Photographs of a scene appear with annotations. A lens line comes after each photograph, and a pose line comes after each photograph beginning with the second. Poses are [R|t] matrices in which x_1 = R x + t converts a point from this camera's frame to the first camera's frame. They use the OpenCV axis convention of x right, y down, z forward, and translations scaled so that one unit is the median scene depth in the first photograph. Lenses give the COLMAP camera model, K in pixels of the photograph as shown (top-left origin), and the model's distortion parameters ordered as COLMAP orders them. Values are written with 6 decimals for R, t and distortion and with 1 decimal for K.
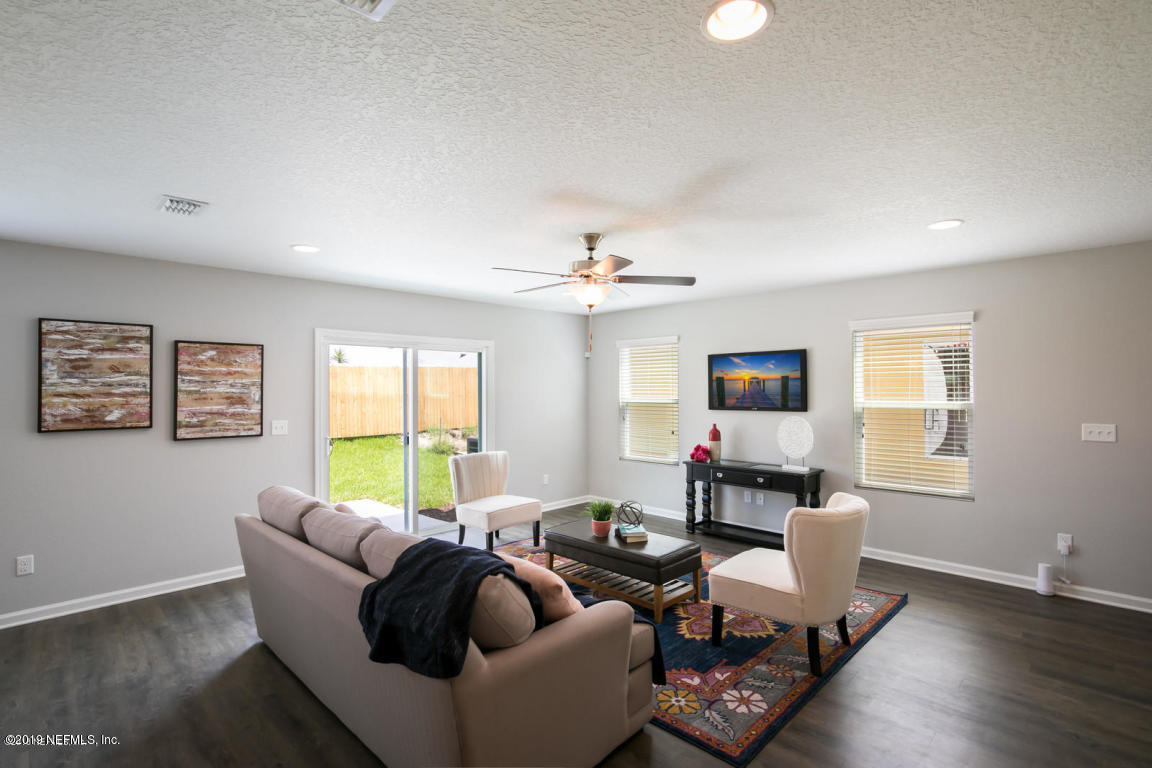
lens RADIAL K [[546.4, 0, 576.0], [0, 546.4, 384.0], [0, 0, 1]] dist [-0.013395, 0.000122]
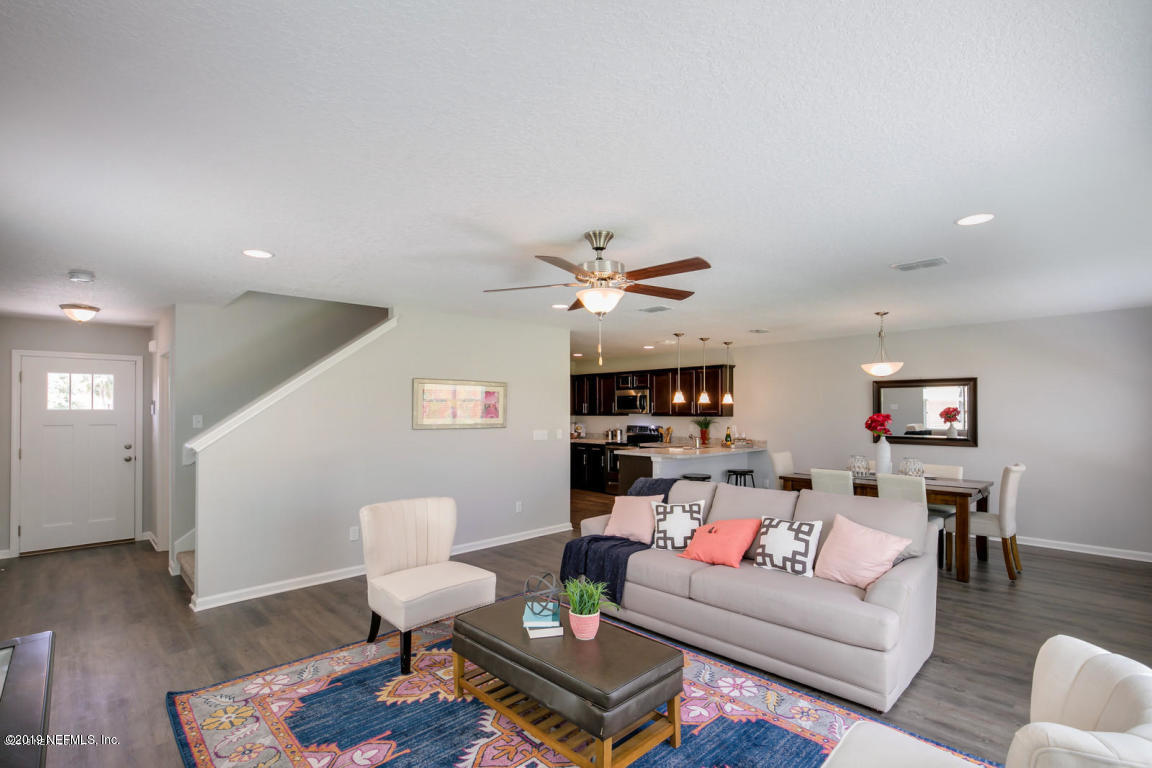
lens RADIAL K [[546.4, 0, 576.0], [0, 546.4, 384.0], [0, 0, 1]] dist [-0.013395, 0.000122]
pose [[-0.999954, -0.004715, 0.008342, 0.045160], [-0.005066, 0.999079, -0.042599, 0.009110], [-0.008134, -0.042640, -0.999057, 1.515338]]
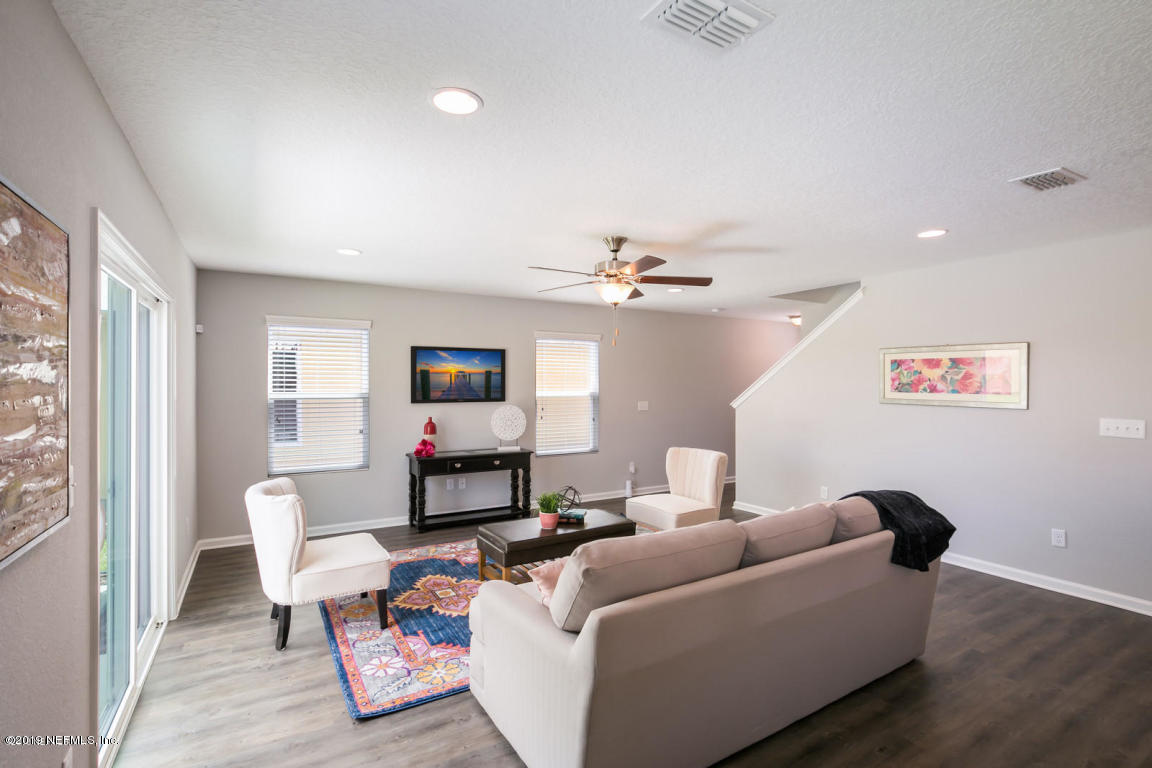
lens RADIAL K [[546.4, 0, 576.0], [0, 546.4, 384.0], [0, 0, 1]] dist [-0.013395, 0.000122]
pose [[0.244430, 0.002293, 0.969664, -0.826968], [-0.012124, 0.999926, 0.000691, 0.011788], [-0.969591, -0.011925, 0.244440, 0.649830]]
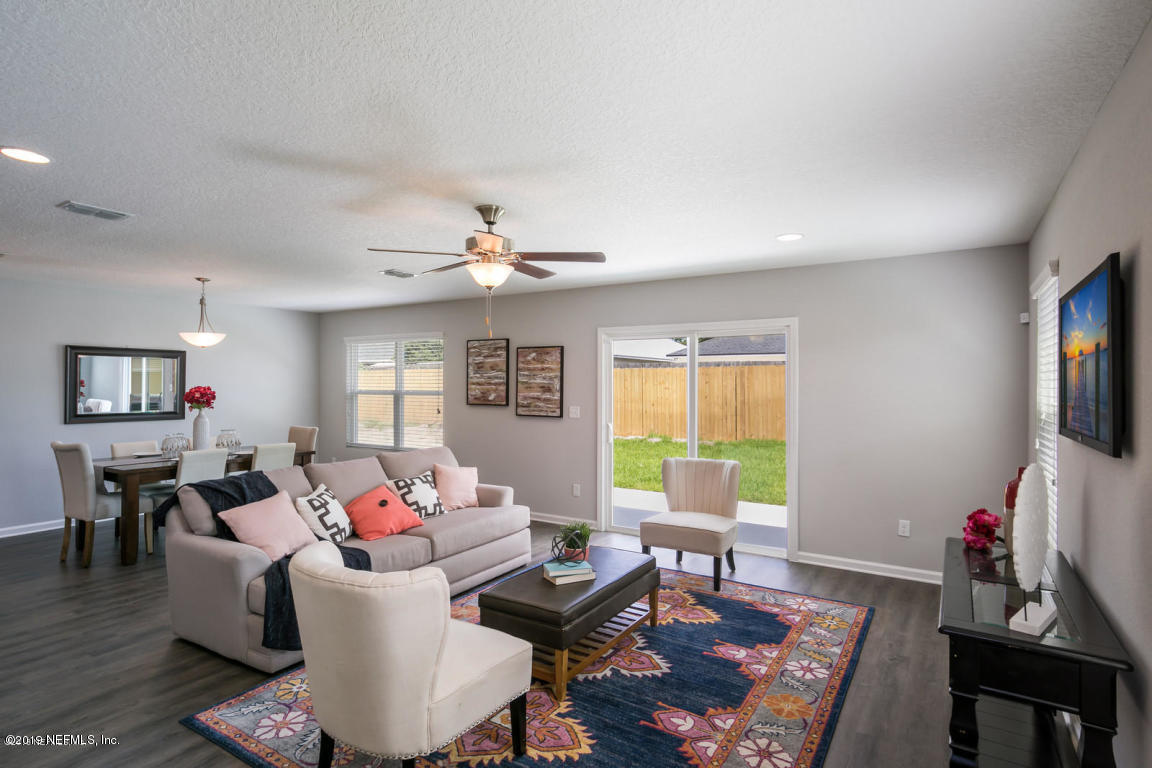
lens RADIAL K [[596.2, 0, 576.0], [0, 596.2, 384.0], [0, 0, 1]] dist [0.003394, 0.000565]
pose [[0.219408, 0.007287, -0.975606, 0.811120], [0.002320, 0.999965, 0.007991, 0.005725], [0.975630, -0.004016, 0.219383, 0.739908]]
